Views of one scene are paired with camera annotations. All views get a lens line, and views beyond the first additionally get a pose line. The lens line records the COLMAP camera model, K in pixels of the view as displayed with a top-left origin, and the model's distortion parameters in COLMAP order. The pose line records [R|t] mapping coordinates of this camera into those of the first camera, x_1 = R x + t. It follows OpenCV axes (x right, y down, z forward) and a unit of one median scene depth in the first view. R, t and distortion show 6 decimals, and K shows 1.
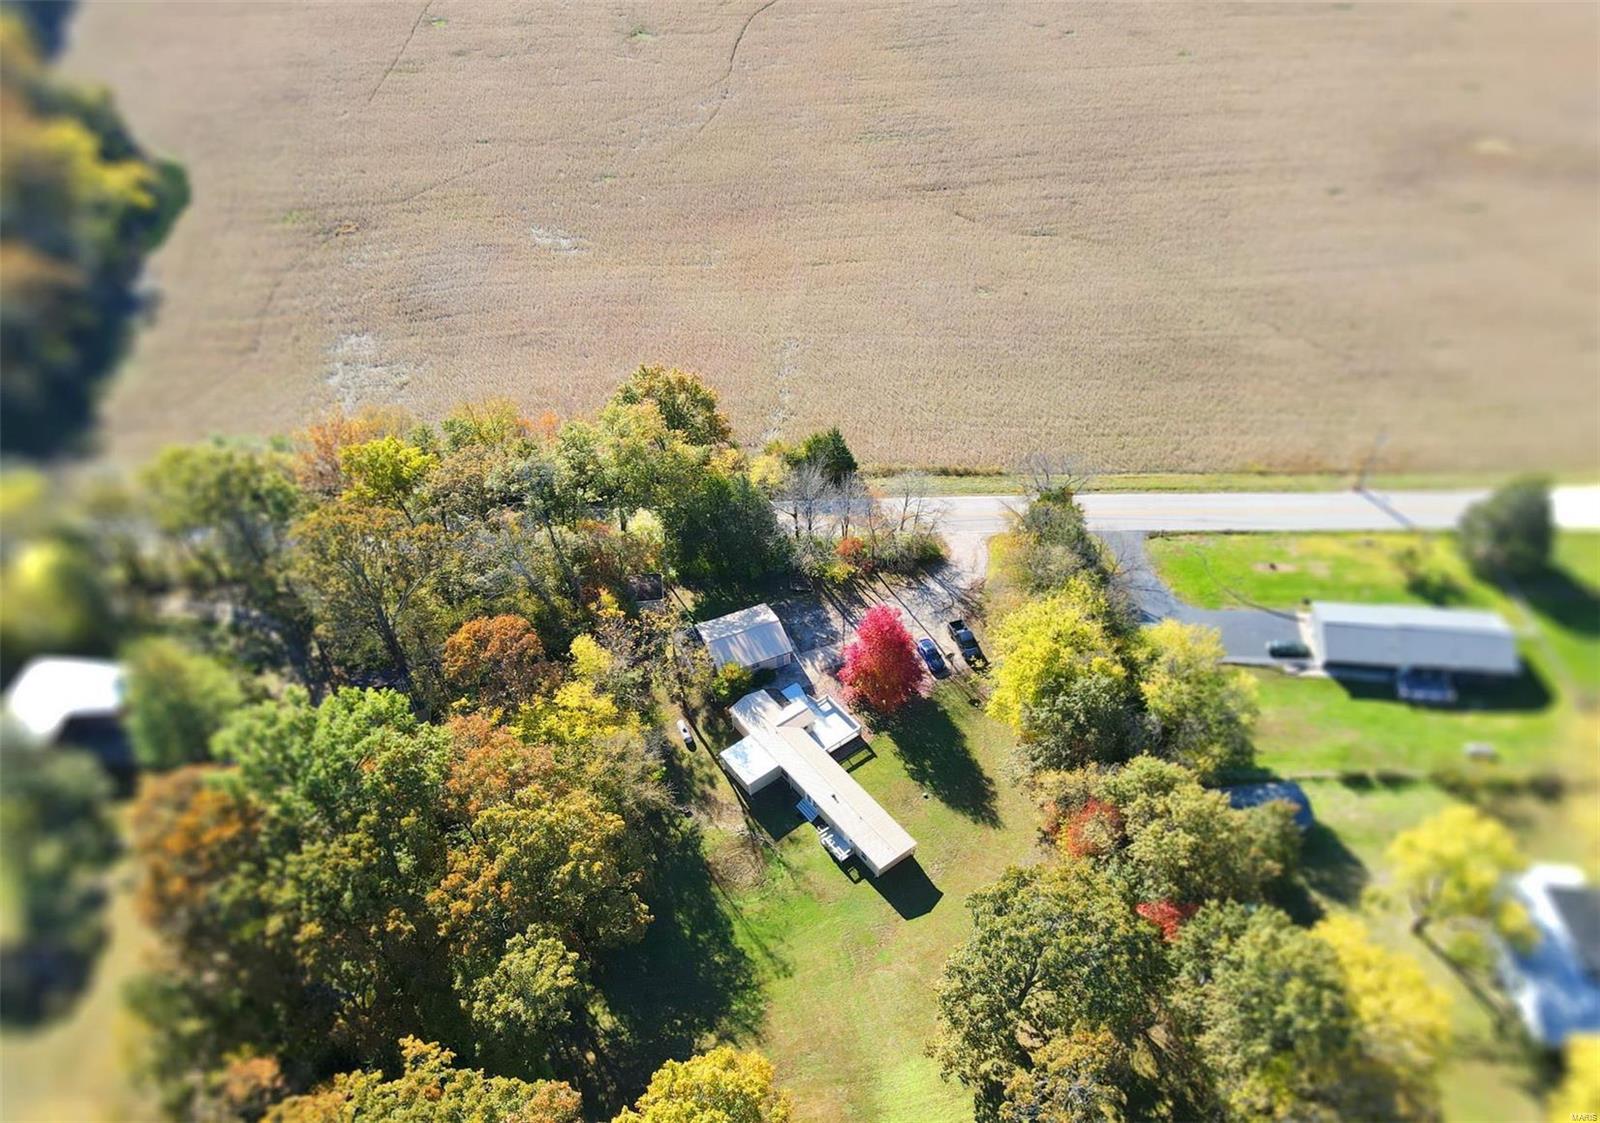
lens RADIAL K [[1171.4, 0, 797.0], [0, 1171.4, 583.8], [0, 0, 1]] dist [-0.009340, 0.055173]
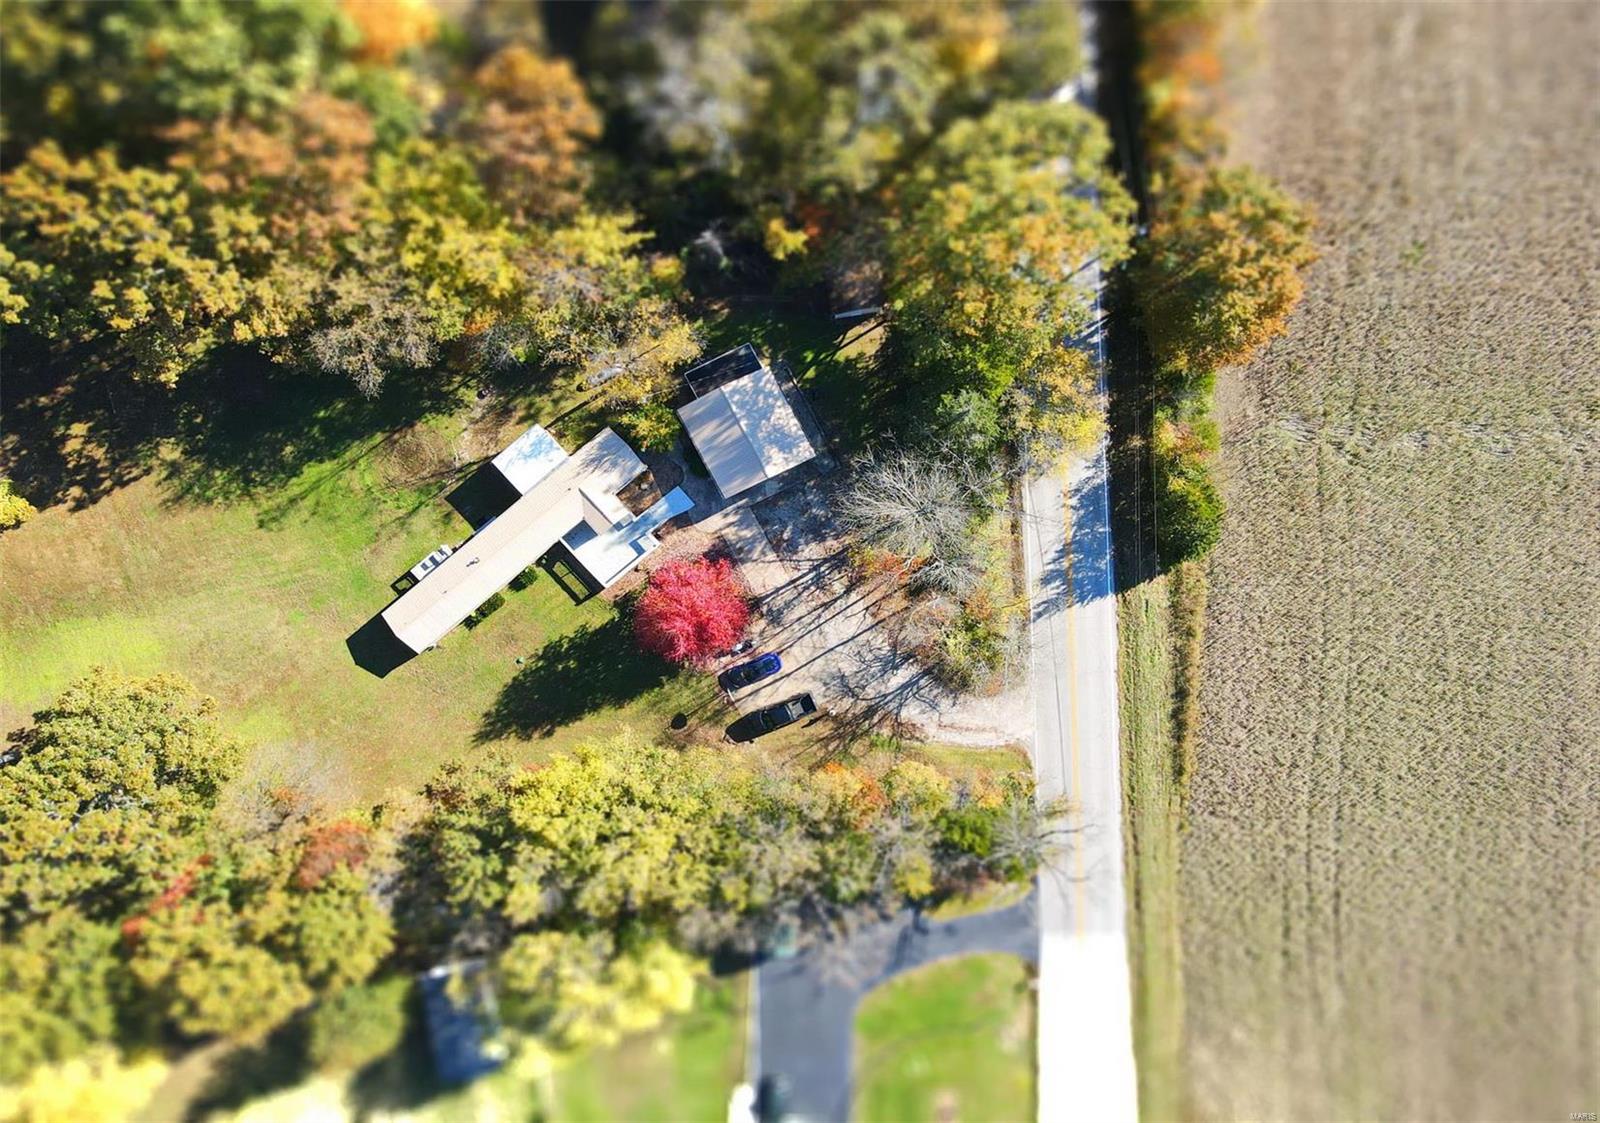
lens RADIAL K [[1171.4, 0, 797.0], [0, 1171.4, 583.8], [0, 0, 1]] dist [-0.009340, 0.055173]
pose [[0.061440, 0.994991, 0.078859, -0.005954], [-0.707825, -0.012269, 0.706281, -0.574697], [0.703711, -0.099213, 0.703525, 0.509013]]
